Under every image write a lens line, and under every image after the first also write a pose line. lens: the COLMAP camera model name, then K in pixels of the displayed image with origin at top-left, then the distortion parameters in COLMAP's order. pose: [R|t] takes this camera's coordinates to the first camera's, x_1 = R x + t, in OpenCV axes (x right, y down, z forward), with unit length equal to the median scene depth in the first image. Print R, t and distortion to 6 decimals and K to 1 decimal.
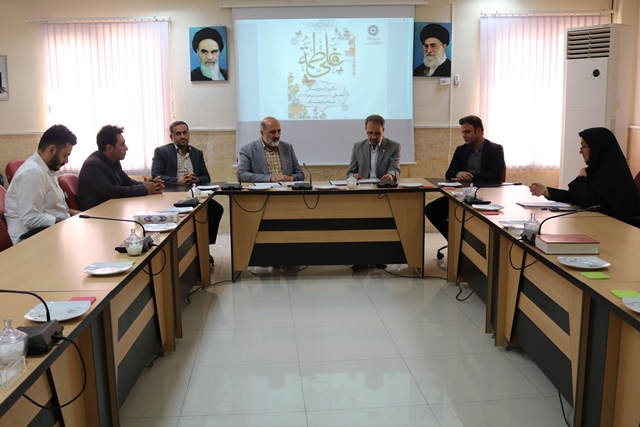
lens RADIAL K [[663.5, 0, 308.8], [0, 663.5, 199.2], [0, 0, 1]] dist [-0.101649, 0.000000]
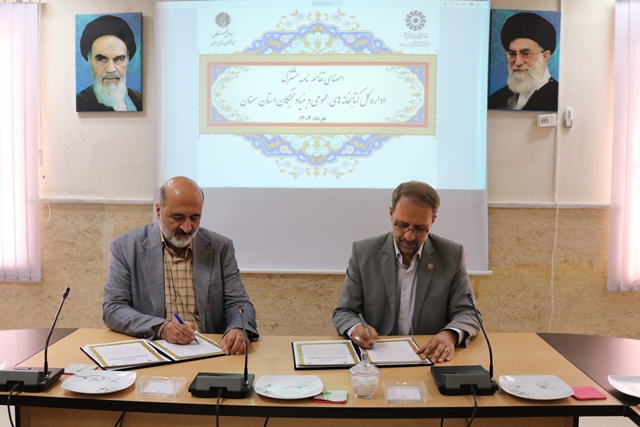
lens RADIAL K [[718.7, 0, 319.9], [0, 718.7, 217.4], [0, 0, 1]] dist [-0.132045, 0.000000]
pose [[0.999100, 0.023091, -0.035570, 0.046254], [-0.025814, 0.996611, -0.078099, -0.051800], [0.033646, 0.078947, 0.996311, 0.434322]]
